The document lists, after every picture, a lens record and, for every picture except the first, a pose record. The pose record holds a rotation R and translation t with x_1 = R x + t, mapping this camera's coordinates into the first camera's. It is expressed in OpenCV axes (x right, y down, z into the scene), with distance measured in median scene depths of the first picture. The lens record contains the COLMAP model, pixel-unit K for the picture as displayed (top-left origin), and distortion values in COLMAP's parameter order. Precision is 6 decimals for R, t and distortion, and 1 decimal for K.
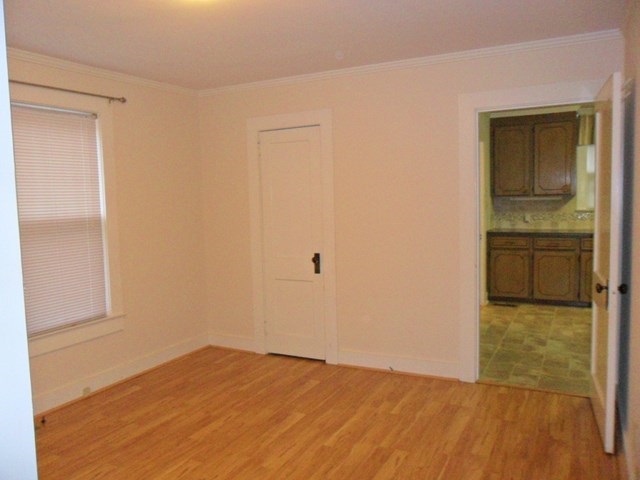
lens RADIAL K [[519.2, 0, 320.0], [0, 519.2, 240.0], [0, 0, 1]] dist [-0.033972, 0.019504]
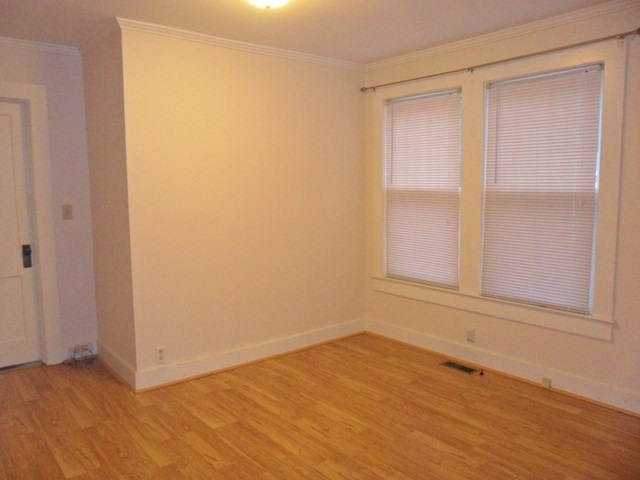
lens RADIAL K [[519.2, 0, 320.0], [0, 519.2, 240.0], [0, 0, 1]] dist [-0.033972, 0.019504]
pose [[-0.407649, 0.124670, -0.904588, 0.563717], [-0.061522, 0.984635, 0.163427, -0.089301], [0.911064, 0.122273, -0.393716, 1.064254]]
